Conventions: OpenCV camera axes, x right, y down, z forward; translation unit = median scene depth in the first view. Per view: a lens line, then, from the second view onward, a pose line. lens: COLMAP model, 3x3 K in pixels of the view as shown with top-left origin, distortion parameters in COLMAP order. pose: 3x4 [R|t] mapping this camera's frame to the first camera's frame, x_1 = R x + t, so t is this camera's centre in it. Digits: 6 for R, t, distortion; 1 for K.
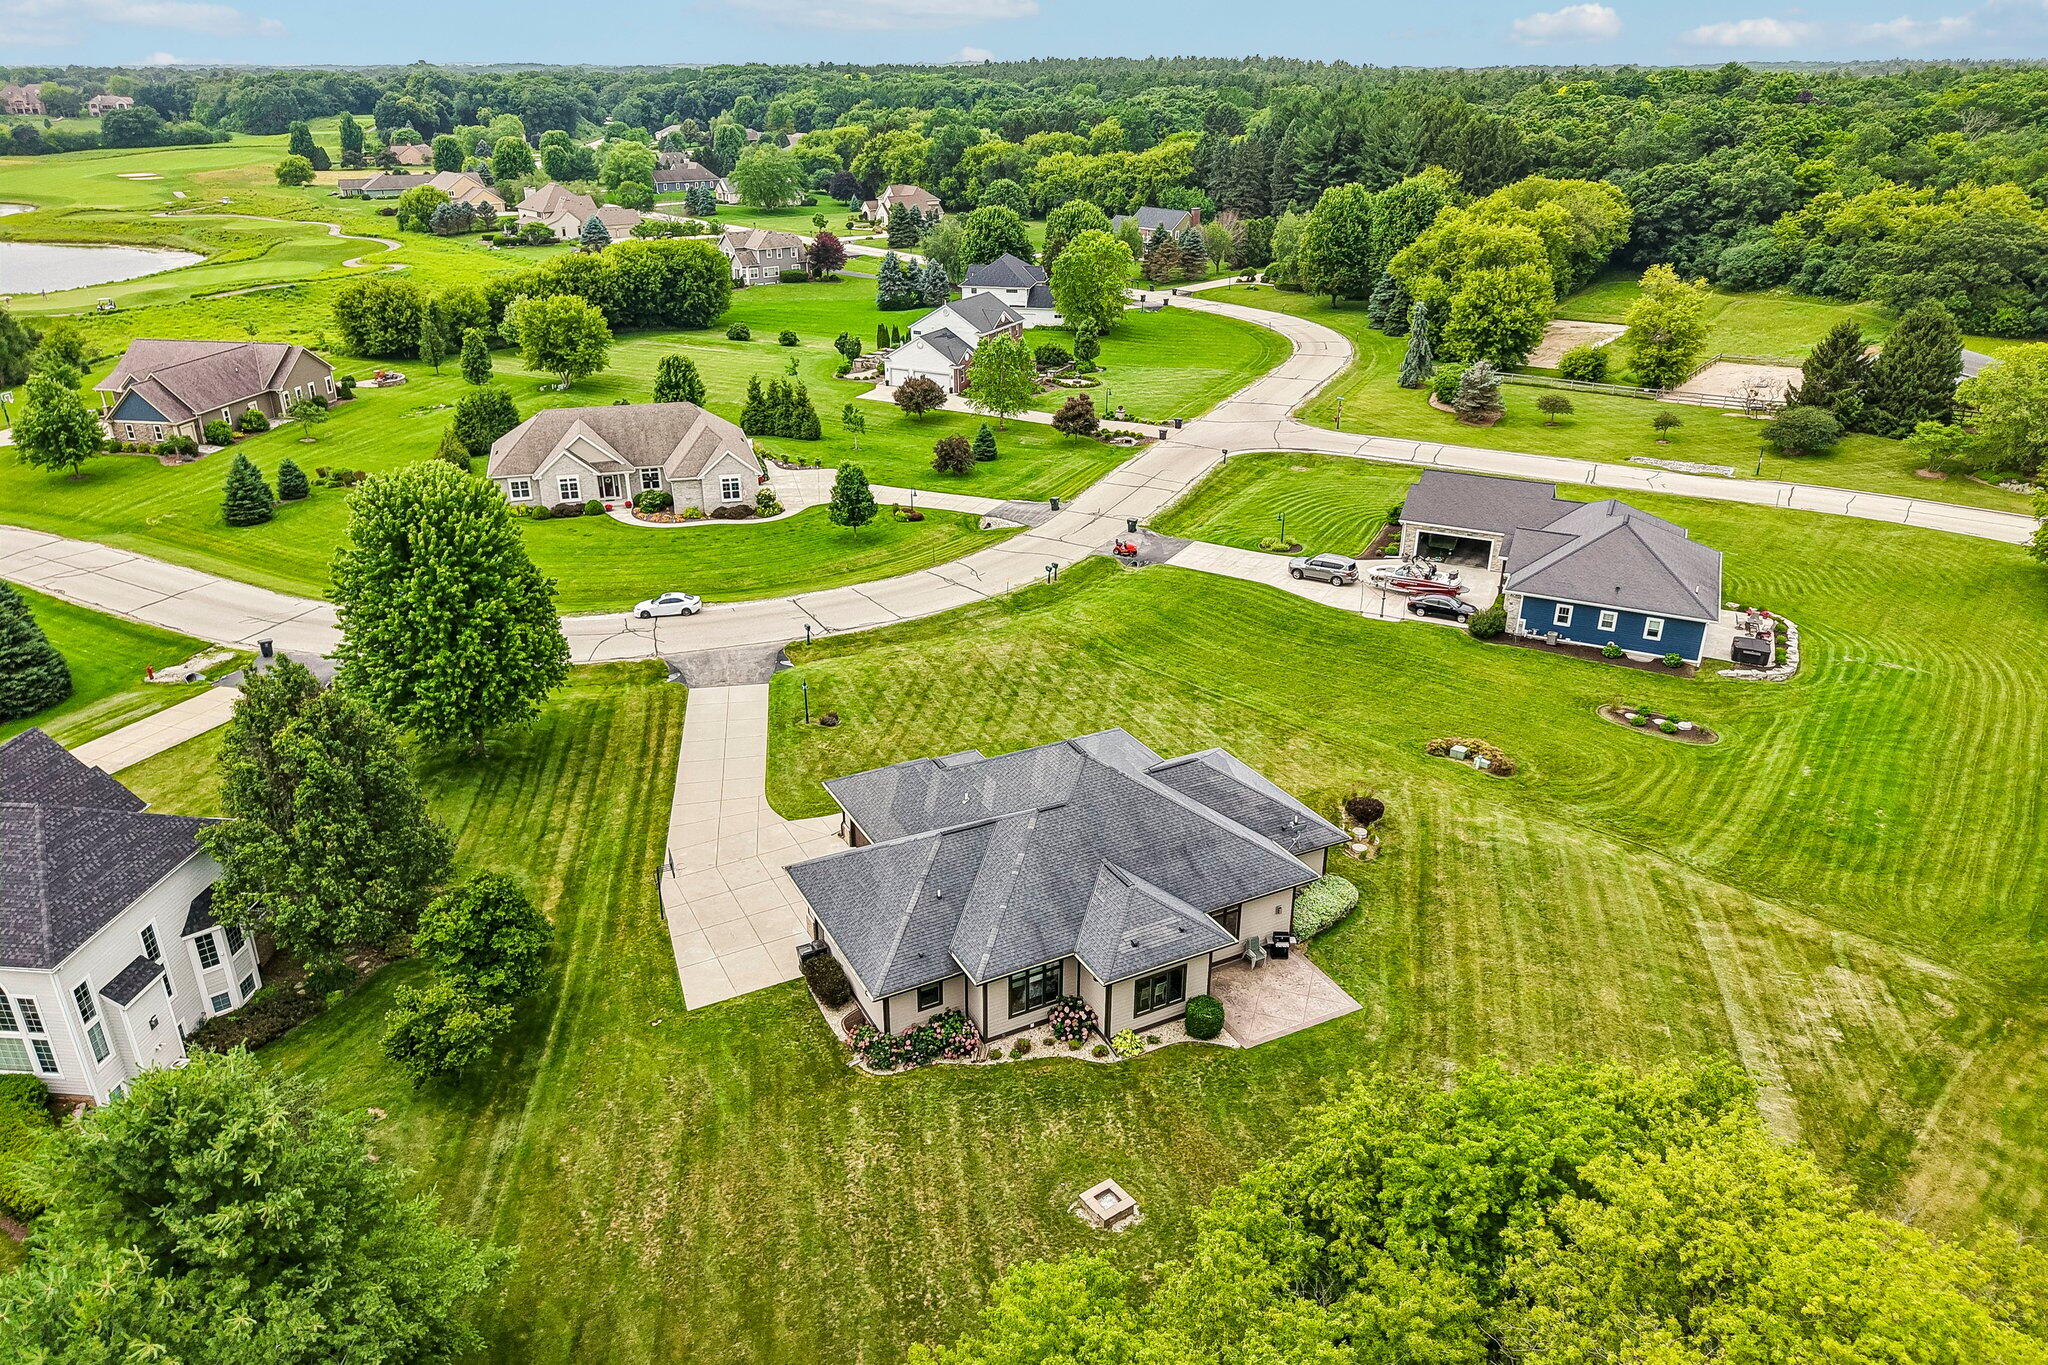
lens RADIAL K [[1346.0, 0, 1023.1], [0, 1346.0, 721.5], [0, 0, 1]] dist [0.051109, -0.069575]
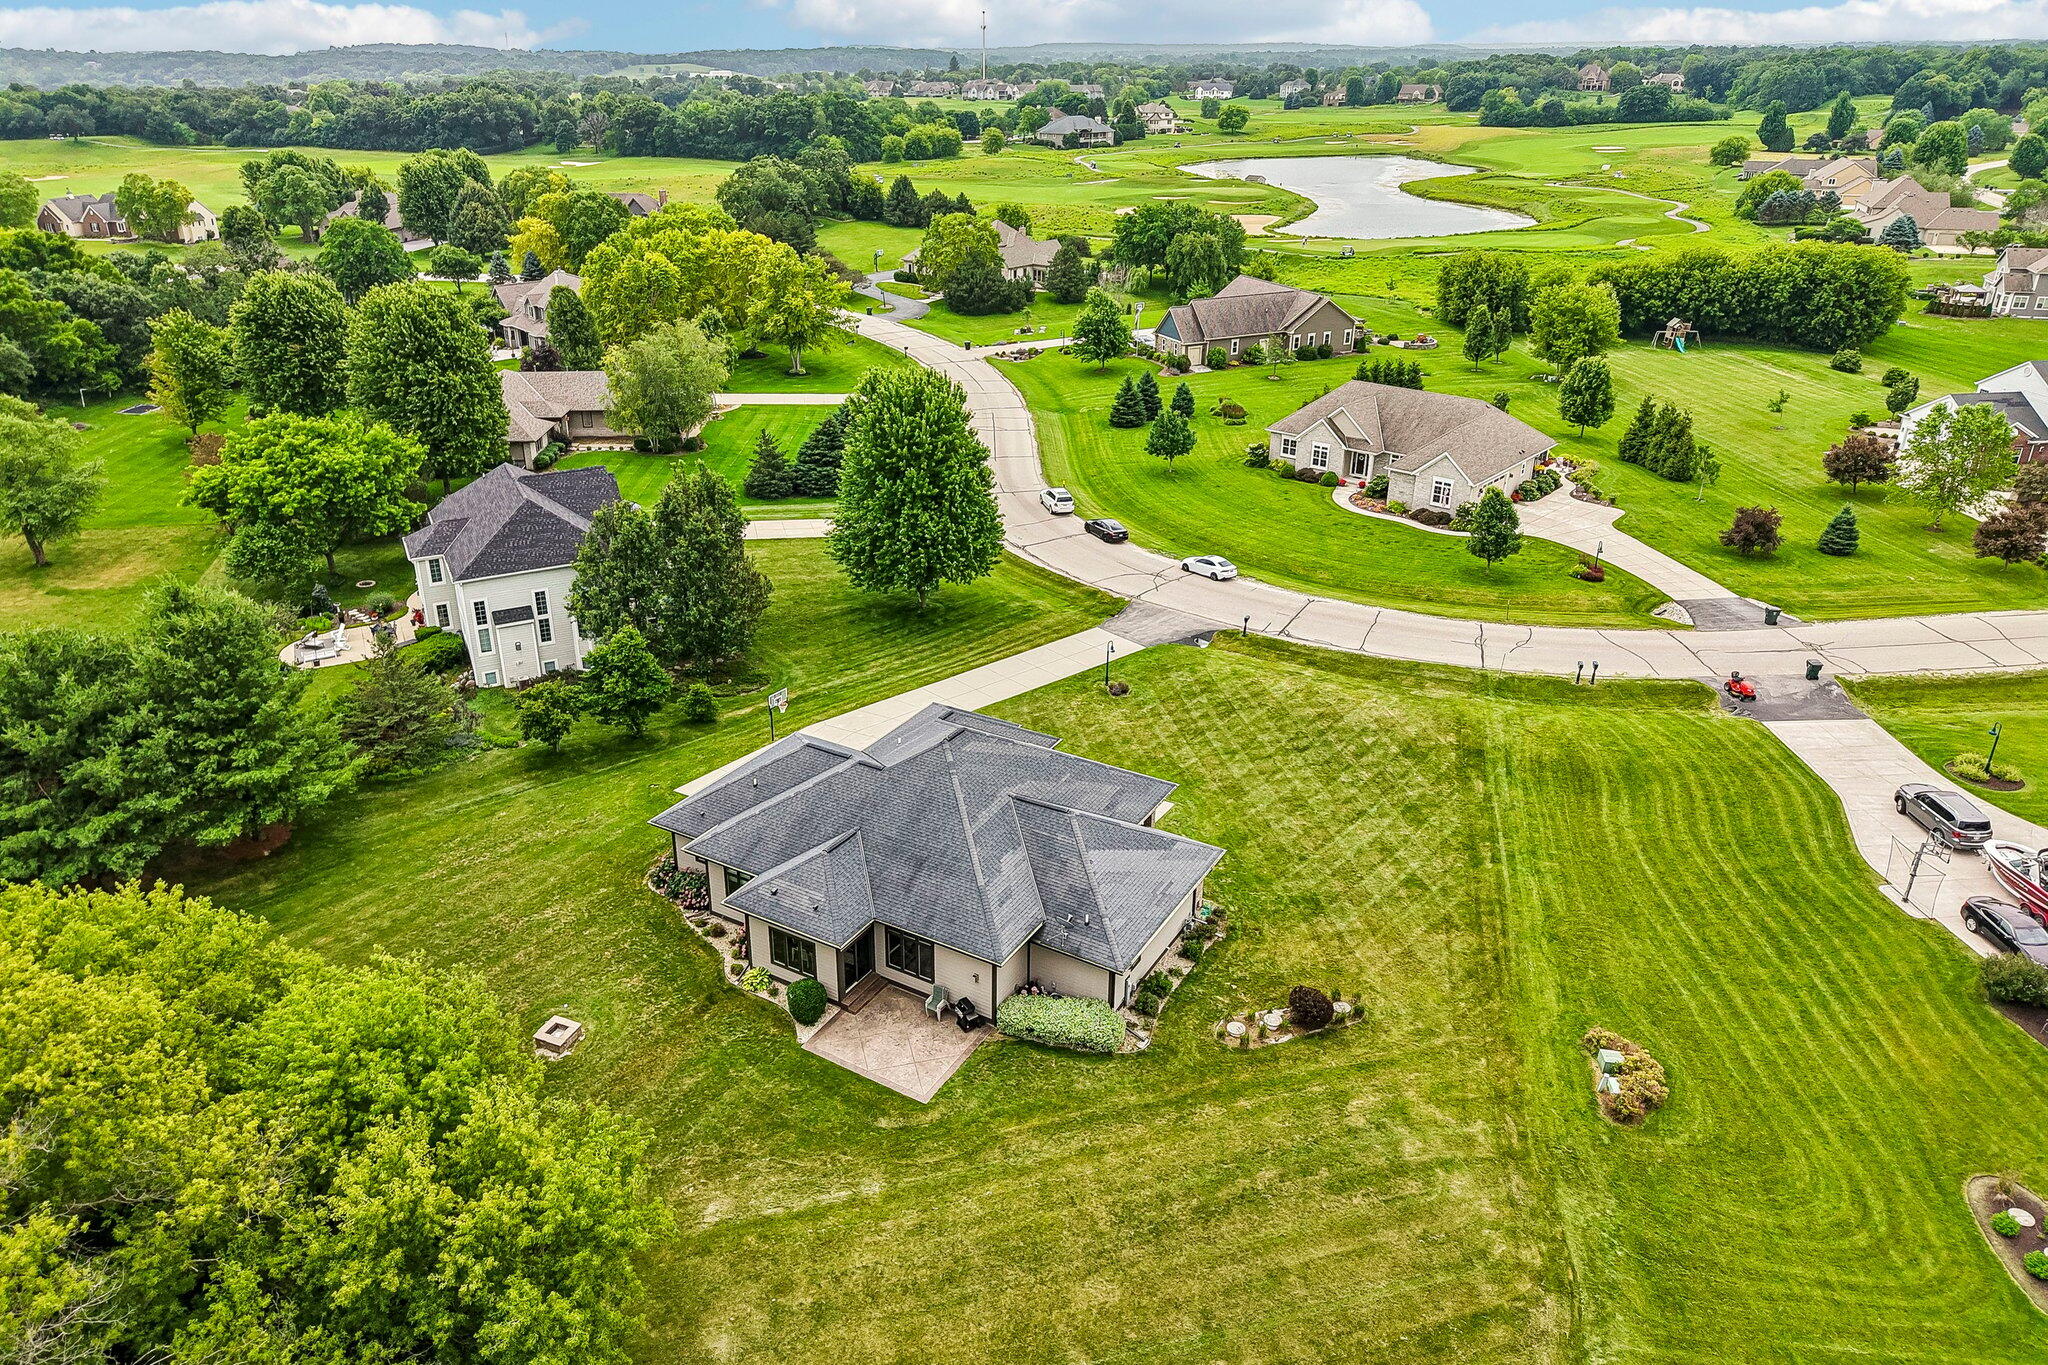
lens RADIAL K [[1381.2, 0, 952.7], [0, 1381.2, 681.7], [0, 0, 1]] dist [-0.004286, -0.002298]
pose [[0.484175, 0.348849, -0.802420, 0.432812], [-0.362354, 0.914688, 0.179015, -0.102036], [0.796413, 0.204085, 0.569276, 0.215120]]
